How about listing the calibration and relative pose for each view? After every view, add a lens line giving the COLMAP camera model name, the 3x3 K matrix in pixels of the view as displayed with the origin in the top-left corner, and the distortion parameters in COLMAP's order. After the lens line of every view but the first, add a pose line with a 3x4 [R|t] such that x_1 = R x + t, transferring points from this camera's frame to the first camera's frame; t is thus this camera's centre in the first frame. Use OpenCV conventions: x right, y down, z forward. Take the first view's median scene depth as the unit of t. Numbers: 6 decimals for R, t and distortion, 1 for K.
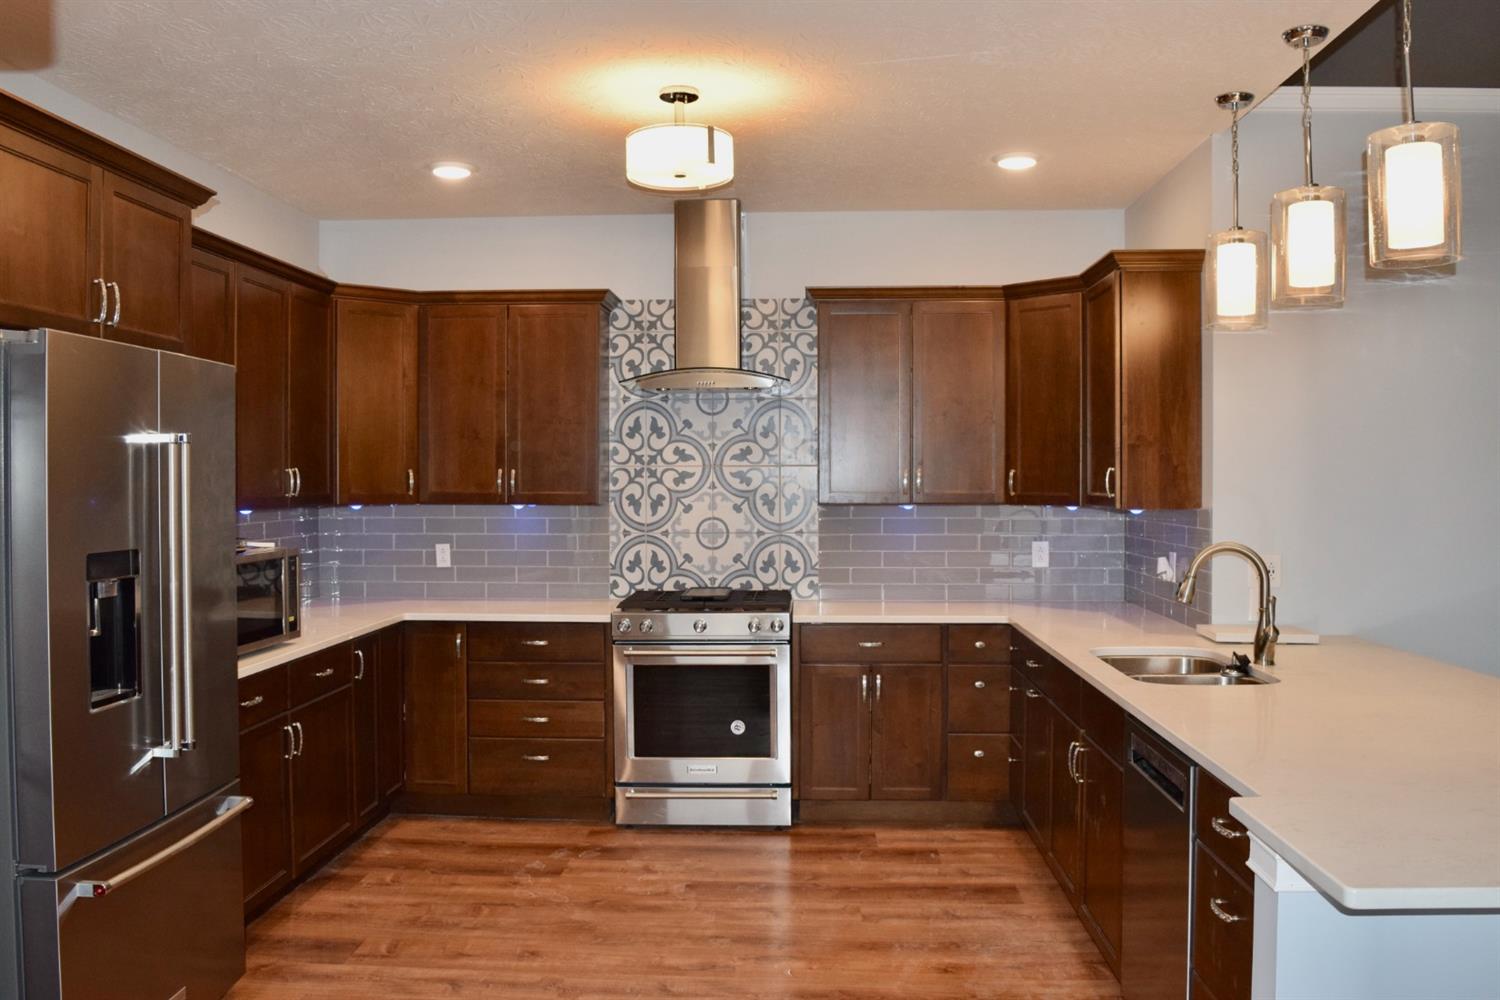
lens RADIAL K [[1269.3, 0, 749.1], [0, 1269.3, 498.4], [0, 0, 1]] dist [-0.000842, -0.000678]
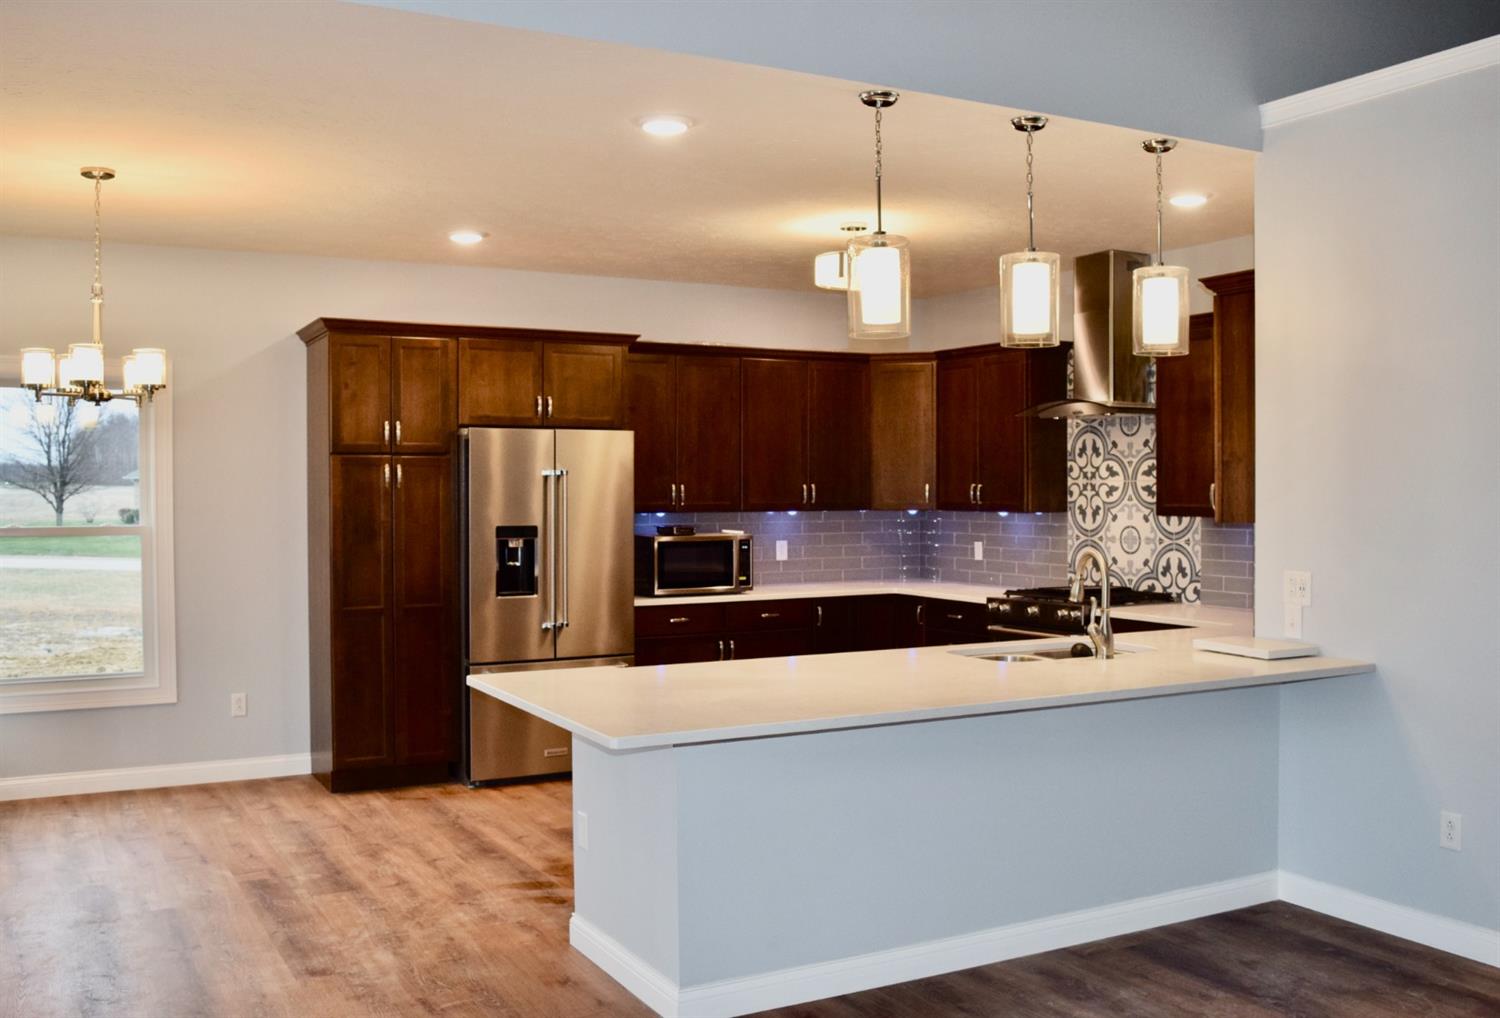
lens RADIAL K [[1413.8, 0, 750.9], [0, 1413.8, 505.1], [0, 0, 1]] dist [-0.000182, 0.000000]
pose [[0.533020, 0.010395, -0.846039, 0.862133], [-0.015114, 0.999882, 0.002763, -0.002057], [0.845968, 0.011314, 0.533114, 0.035842]]
